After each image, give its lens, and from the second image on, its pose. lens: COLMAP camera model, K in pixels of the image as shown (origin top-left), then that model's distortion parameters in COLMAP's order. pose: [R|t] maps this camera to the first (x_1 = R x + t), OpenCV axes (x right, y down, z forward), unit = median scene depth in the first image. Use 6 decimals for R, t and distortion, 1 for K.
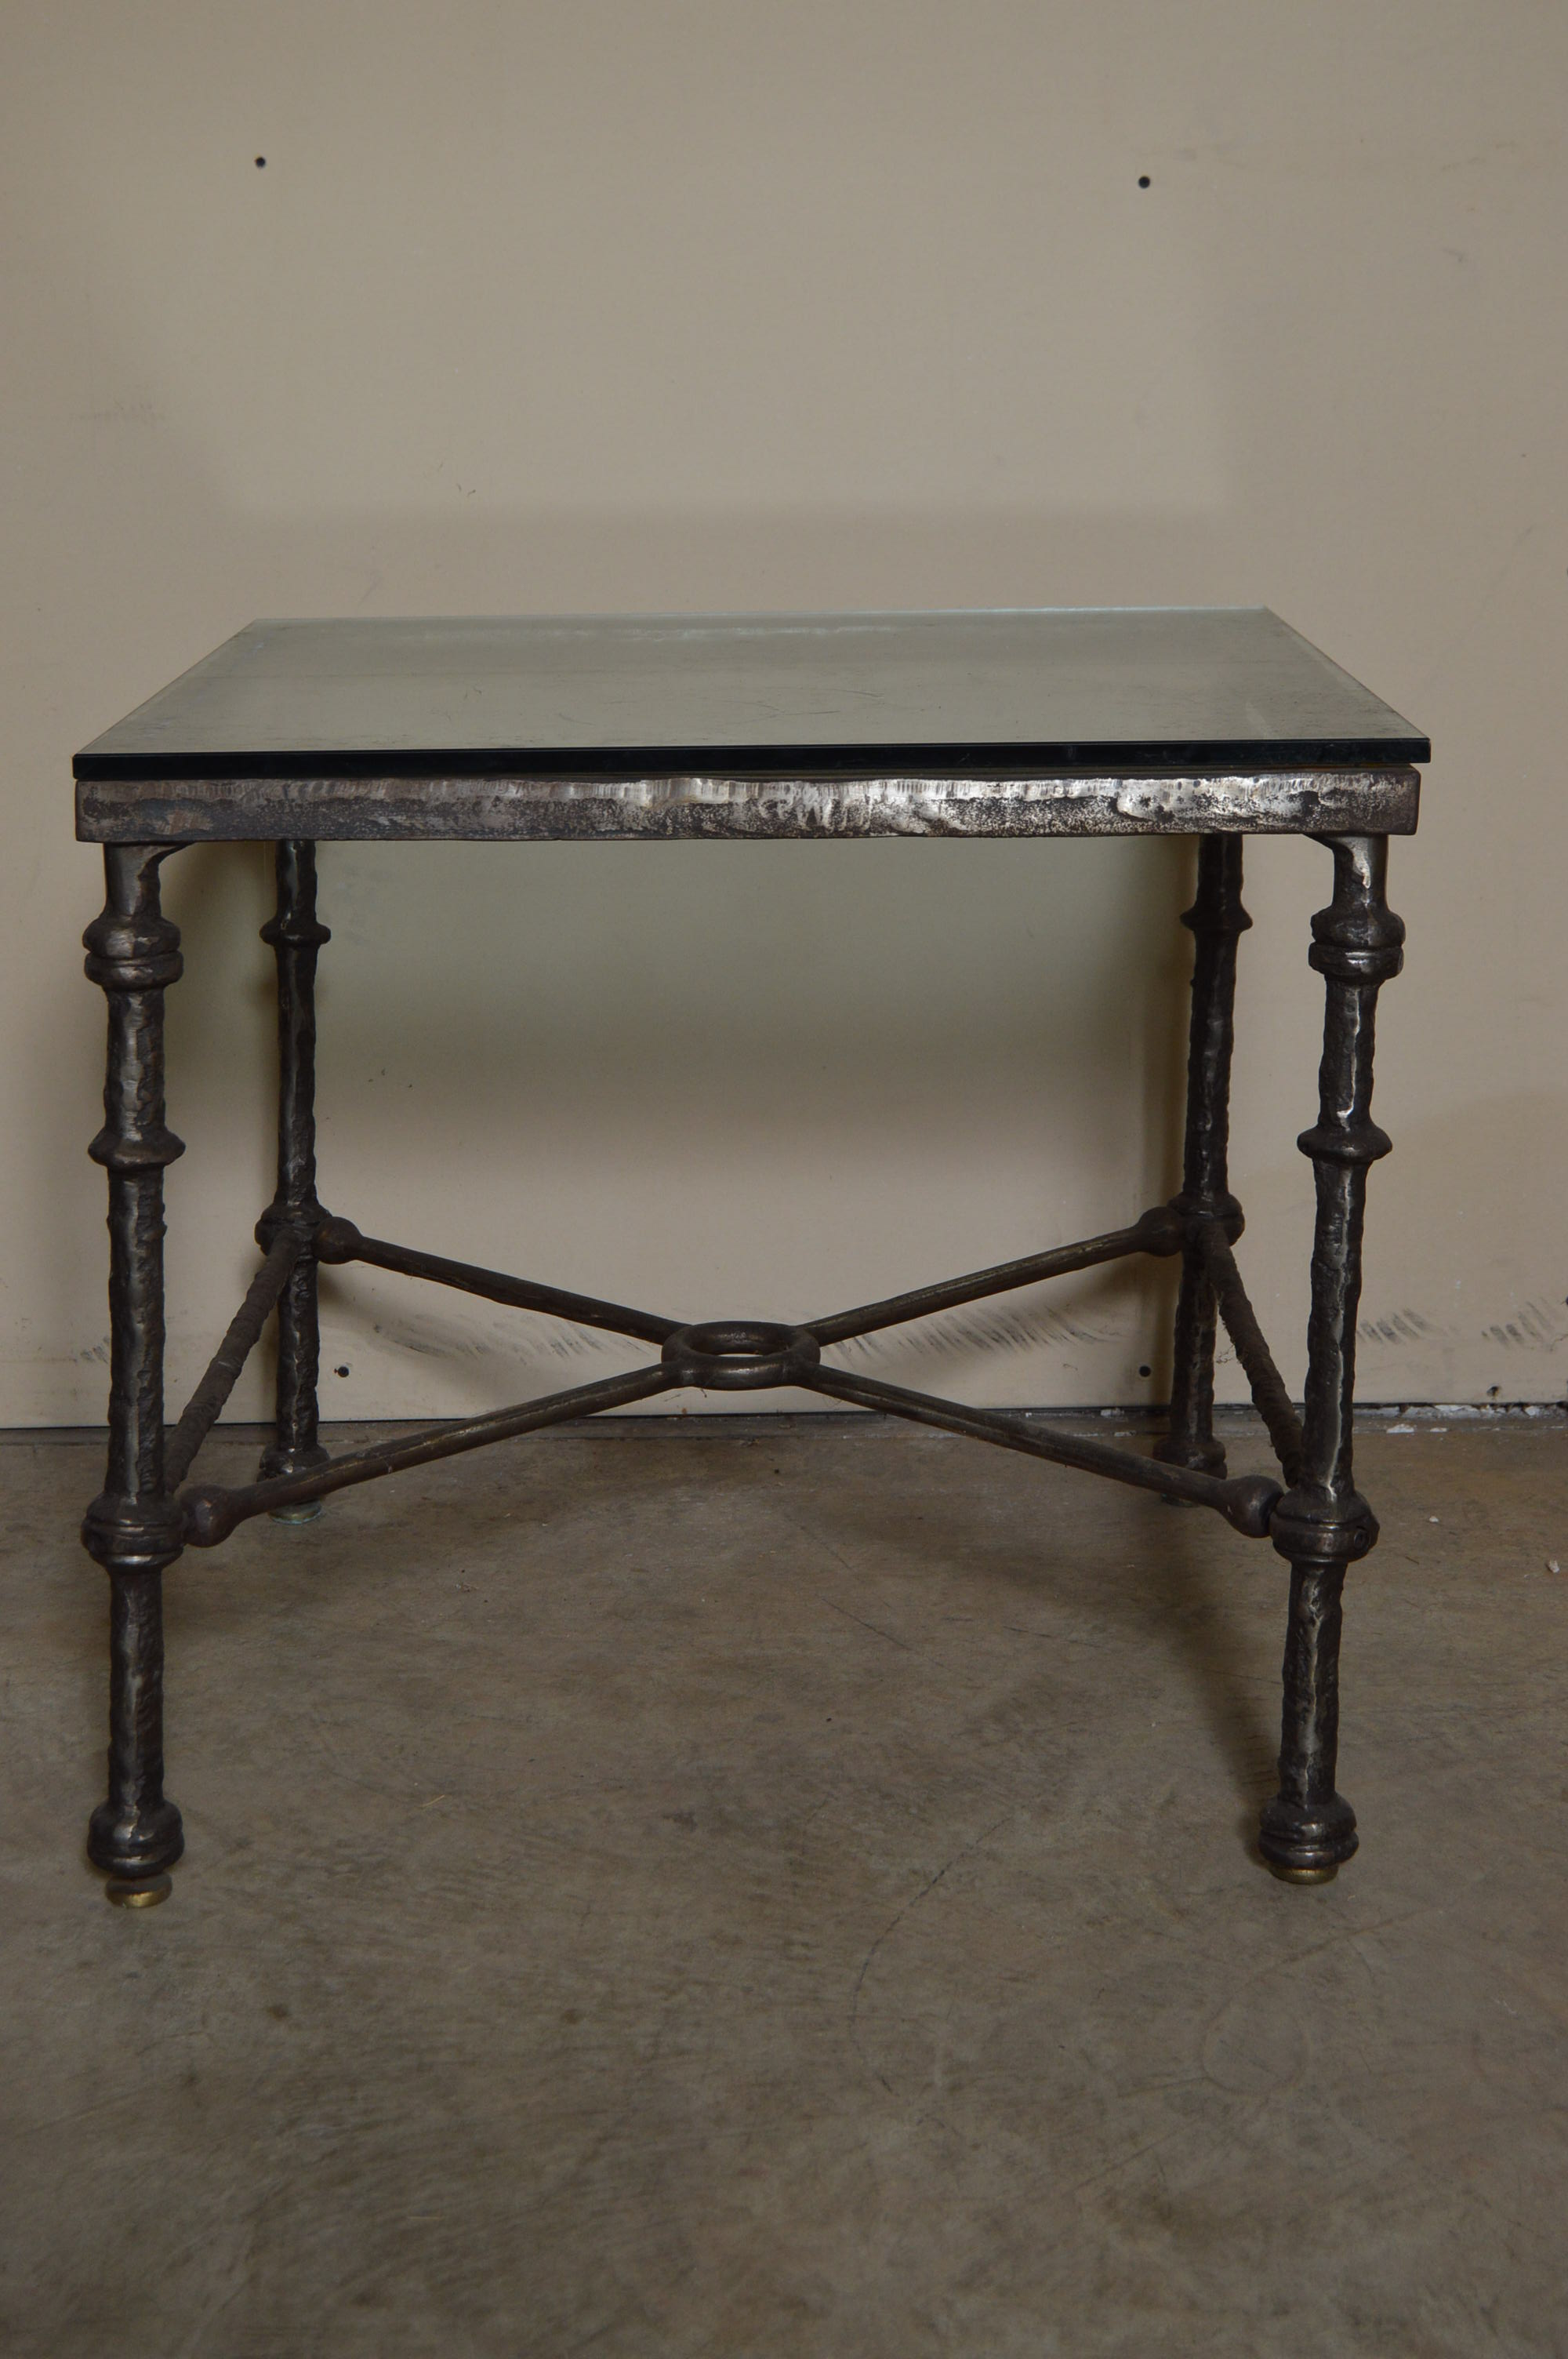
lens RADIAL K [[3683.8, 0, 794.1], [0, 3683.8, 1183.1], [0, 0, 1]] dist [-0.039134, 0.000000]
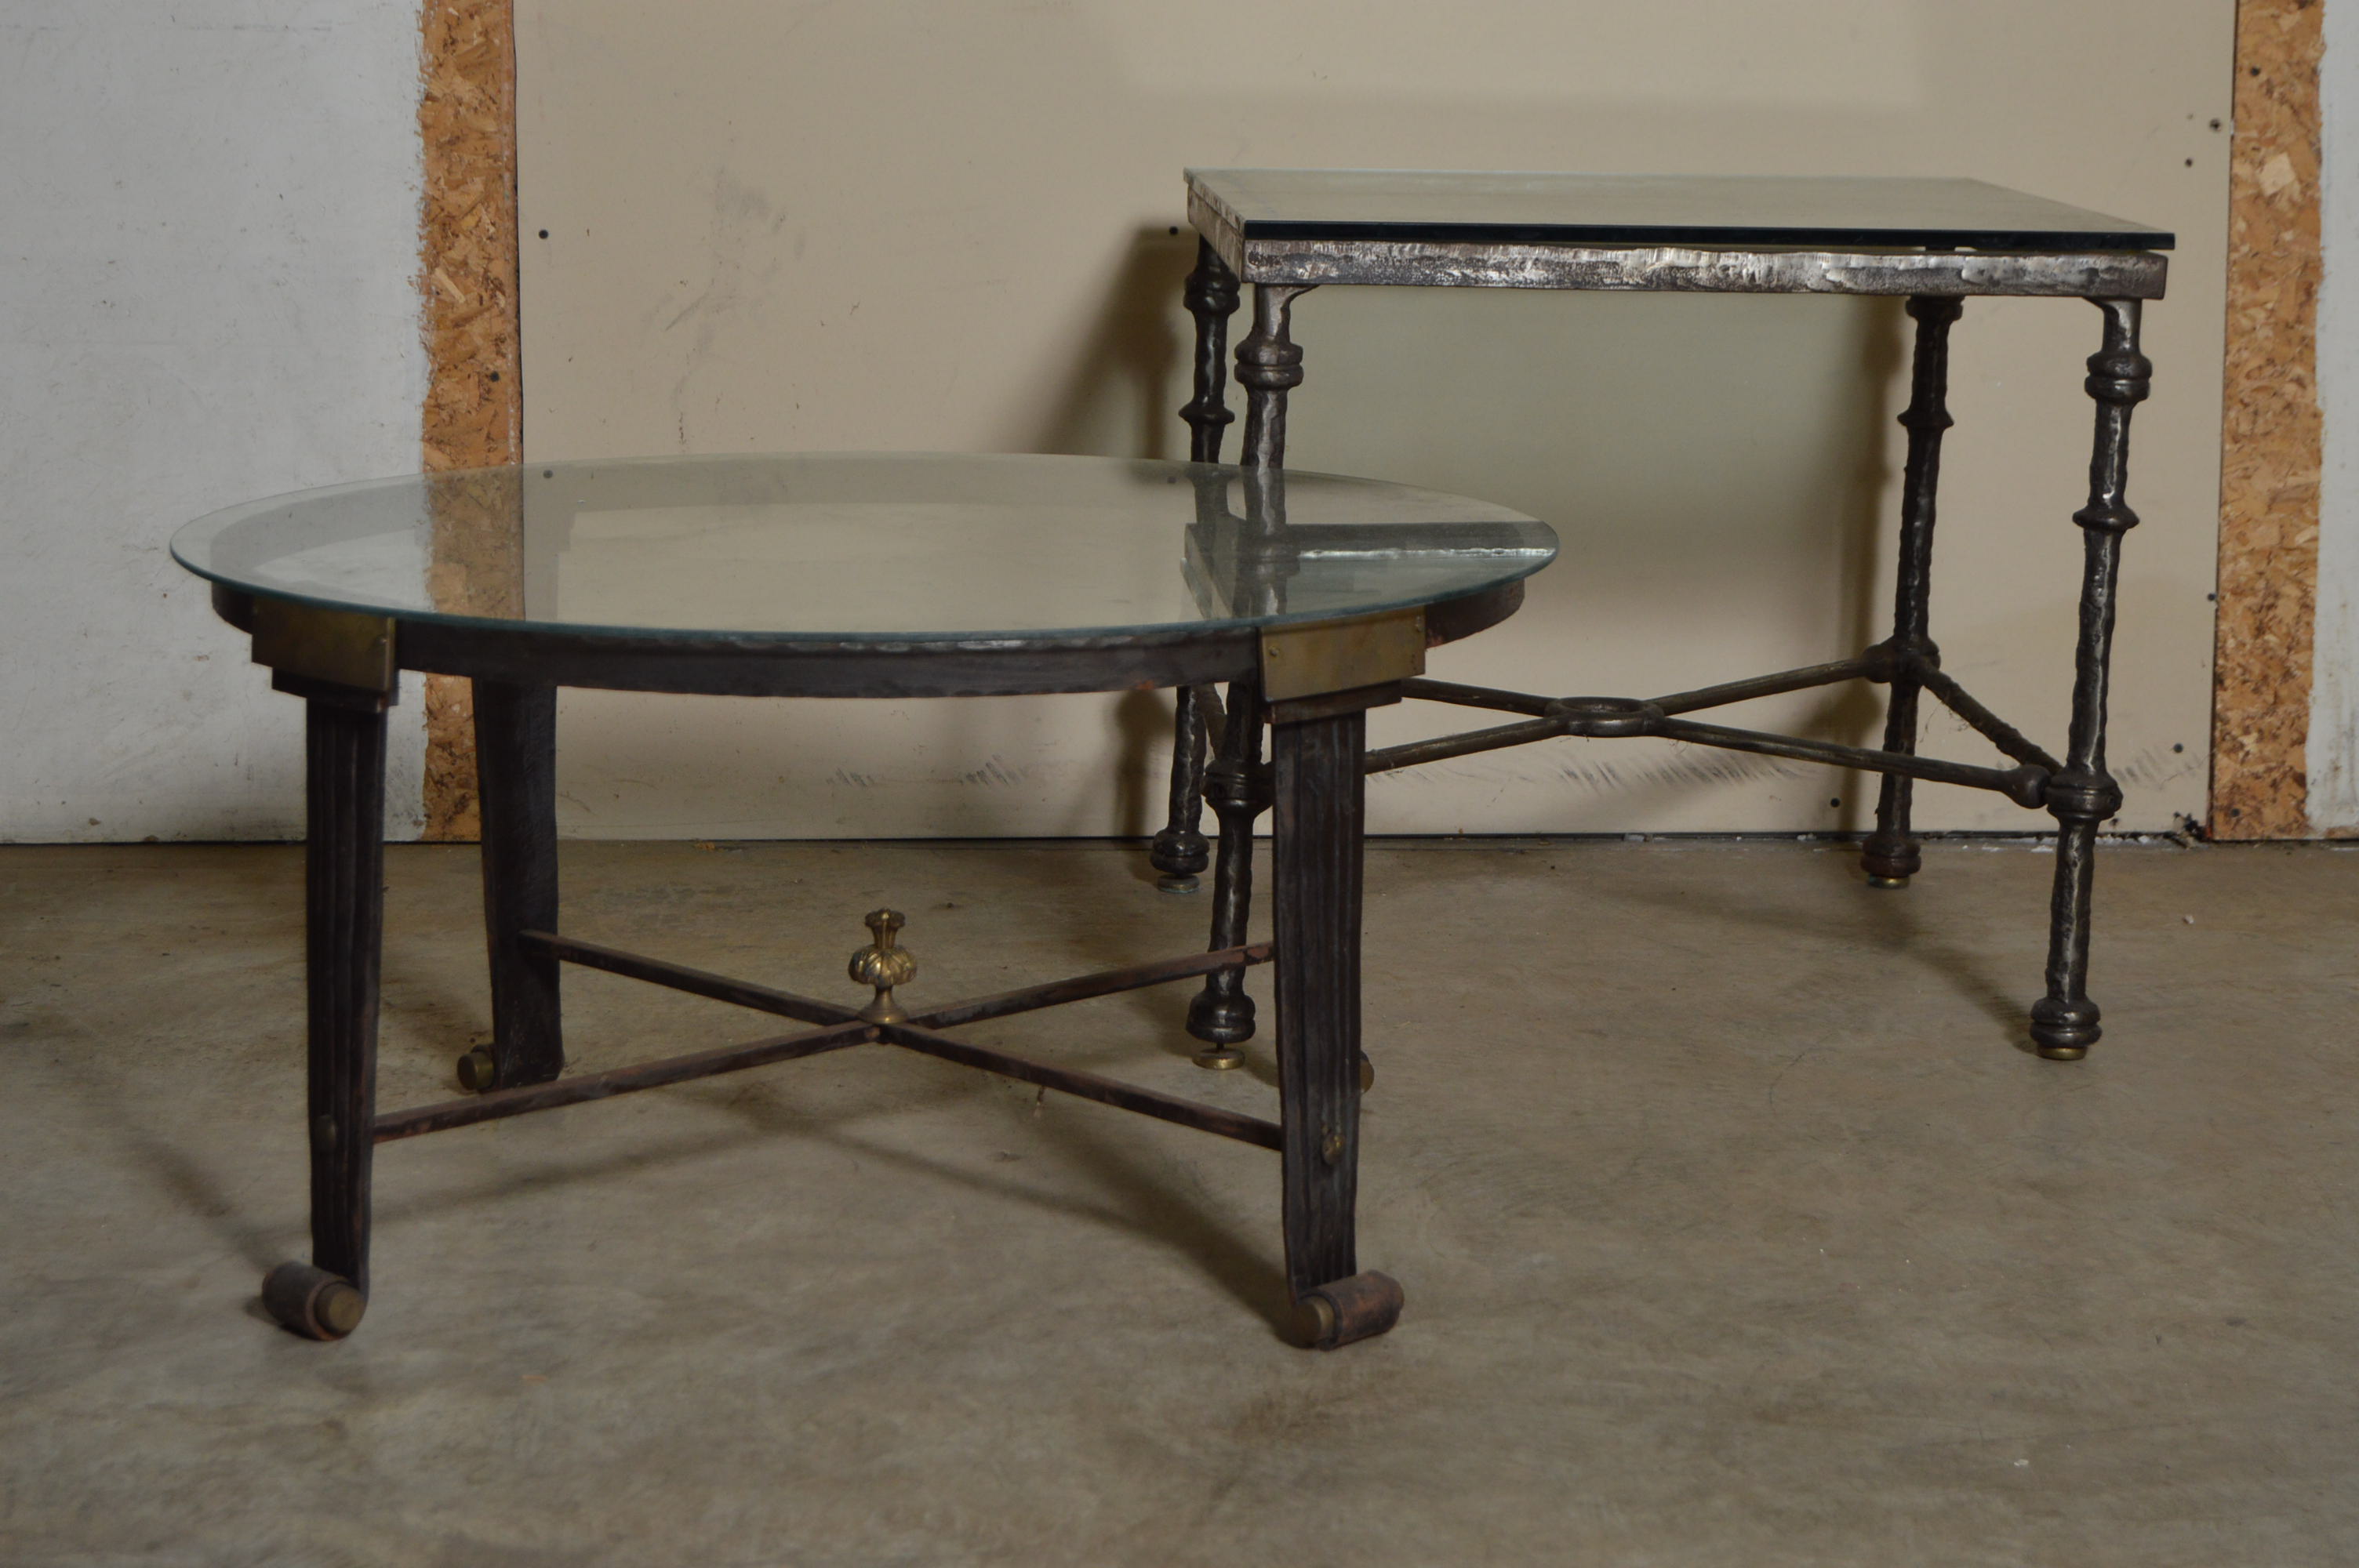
lens RADIAL K [[4543.0, 0, 1217.2], [0, 4543.0, 808.3], [0, 0, 1]] dist [-0.017858, 0.000000]
pose [[0.997332, 0.015457, 0.071346, -0.268654], [-0.011412, 0.998323, -0.056752, 0.173457], [-0.072104, 0.055786, 0.995836, -0.610846]]
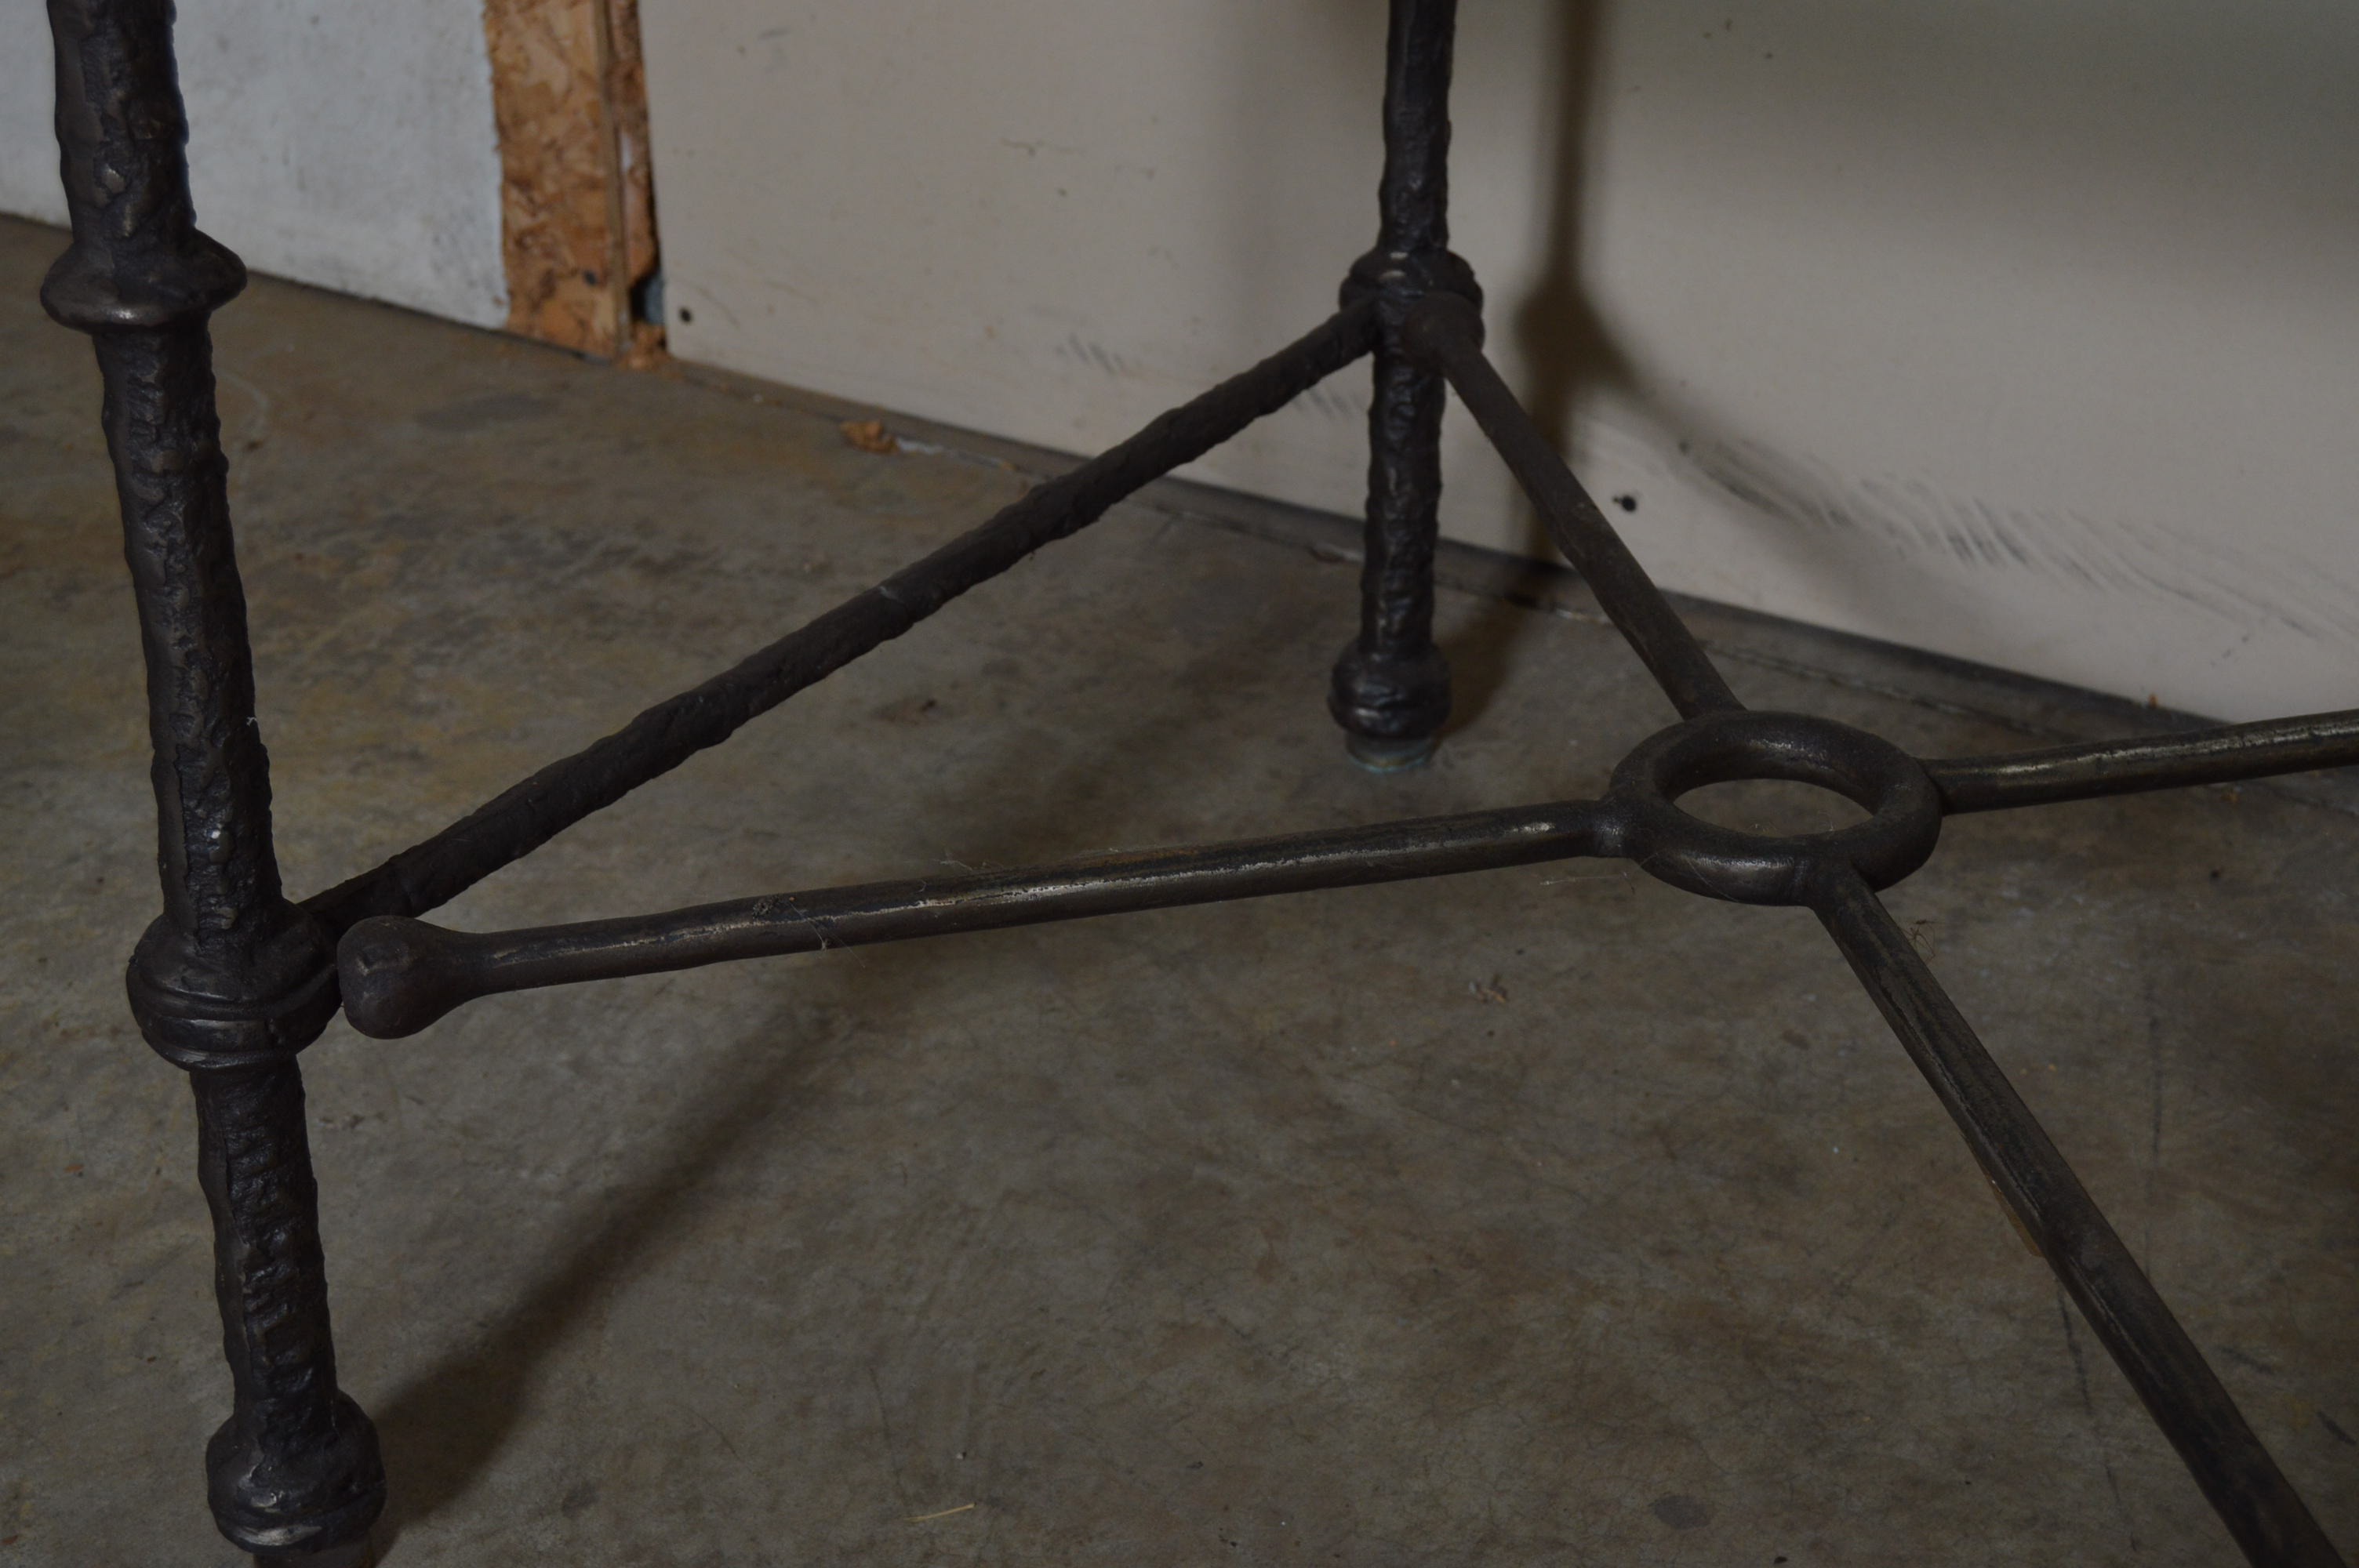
lens RADIAL K [[3683.8, 0, 1180.2], [0, 3683.8, 776.7], [0, 0, 1]] dist [-0.039134, 0.000000]
pose [[0.833509, 0.250901, -0.492251, 0.157064], [-0.121125, 0.952250, 0.280266, -0.083393], [0.539065, -0.173980, 0.824099, 0.553374]]
